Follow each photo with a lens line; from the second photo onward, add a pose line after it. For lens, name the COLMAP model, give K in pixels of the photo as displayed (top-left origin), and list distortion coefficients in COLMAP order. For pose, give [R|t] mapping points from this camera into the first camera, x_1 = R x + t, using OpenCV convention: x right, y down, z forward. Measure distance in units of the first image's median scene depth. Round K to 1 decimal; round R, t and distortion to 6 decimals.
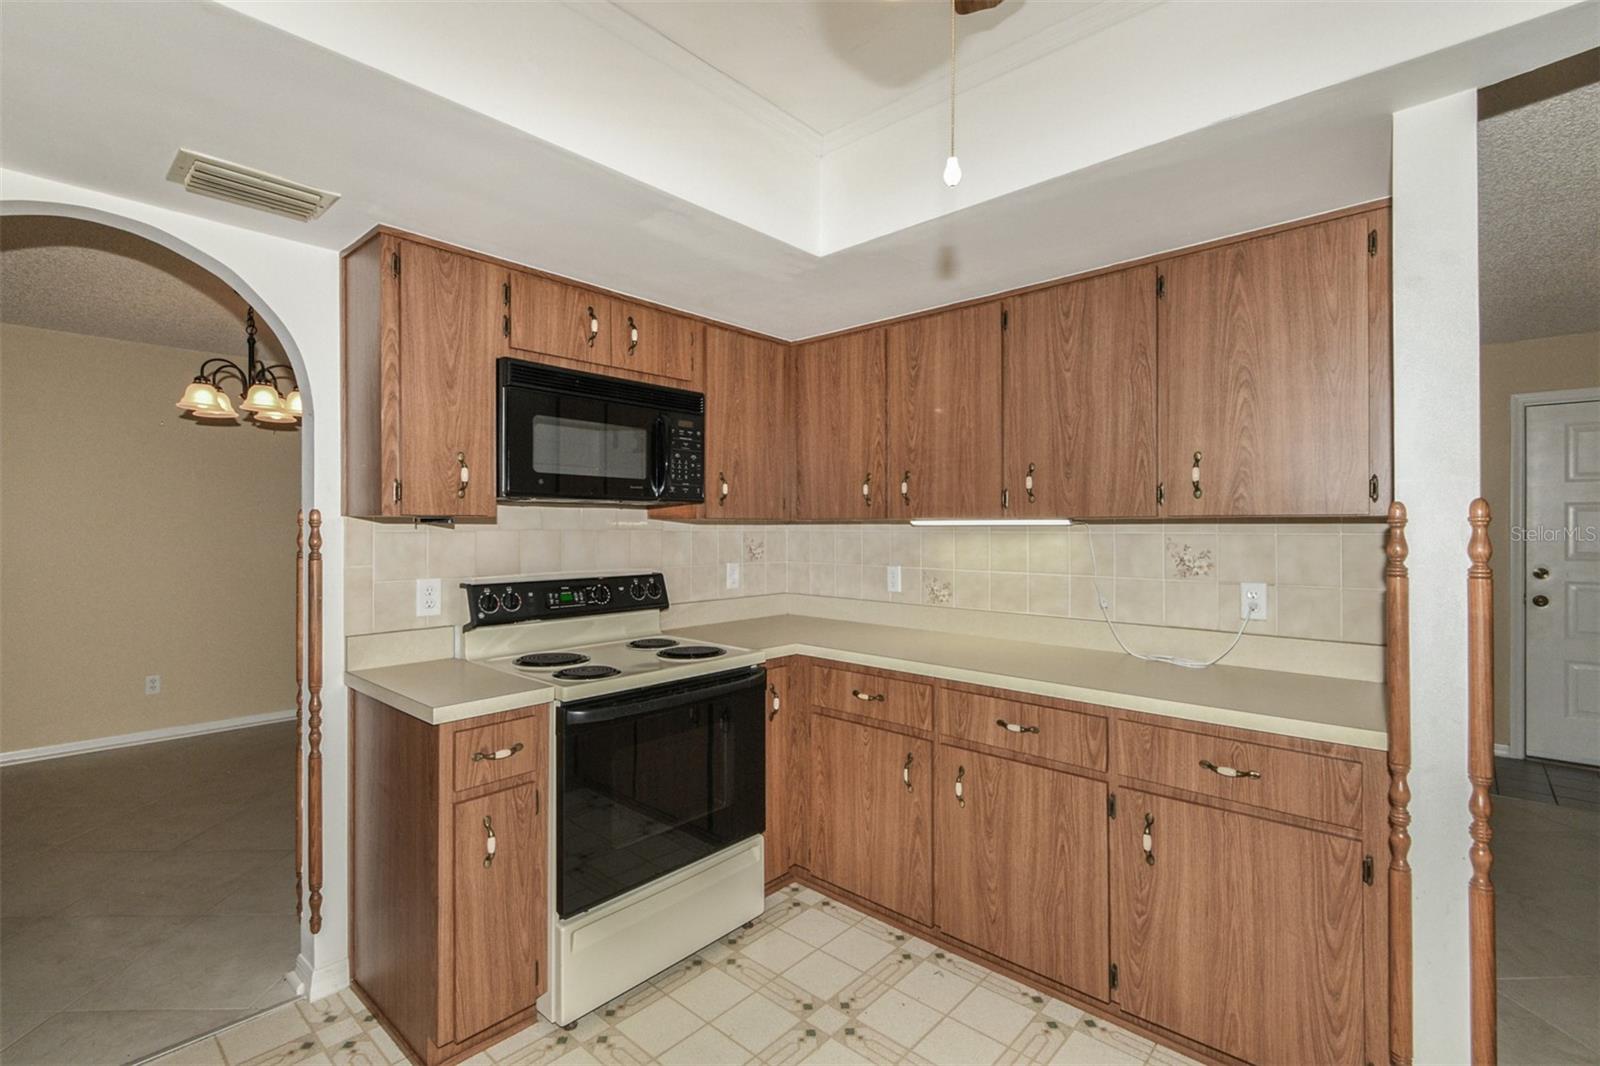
lens RADIAL K [[729.4, 0, 795.7], [0, 729.4, 529.4], [0, 0, 1]] dist [0.014494, -0.002970]
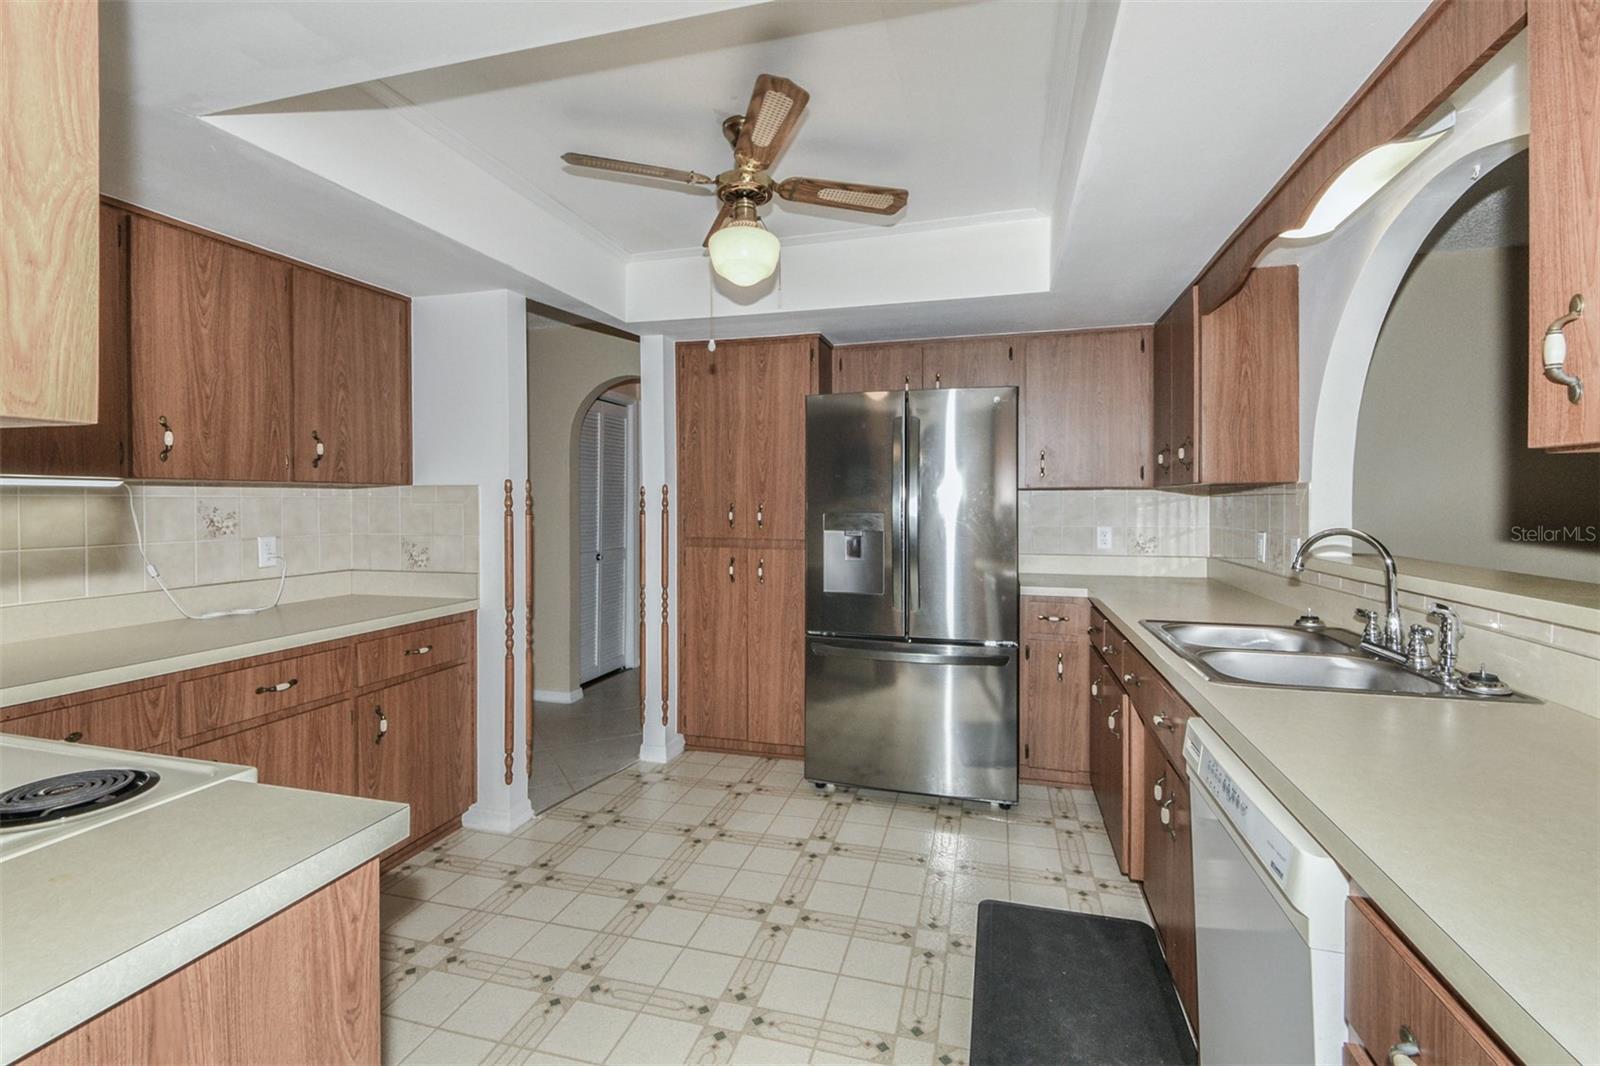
lens RADIAL K [[729.4, 0, 774.7], [0, 729.4, 501.8], [0, 0, 1]] dist [0.014494, -0.002970]
pose [[-0.428679, -0.001575, 0.903455, -0.878524], [0.004915, 0.999980, 0.004076, 0.013950], [-0.903443, 0.006188, -0.428663, 0.786684]]
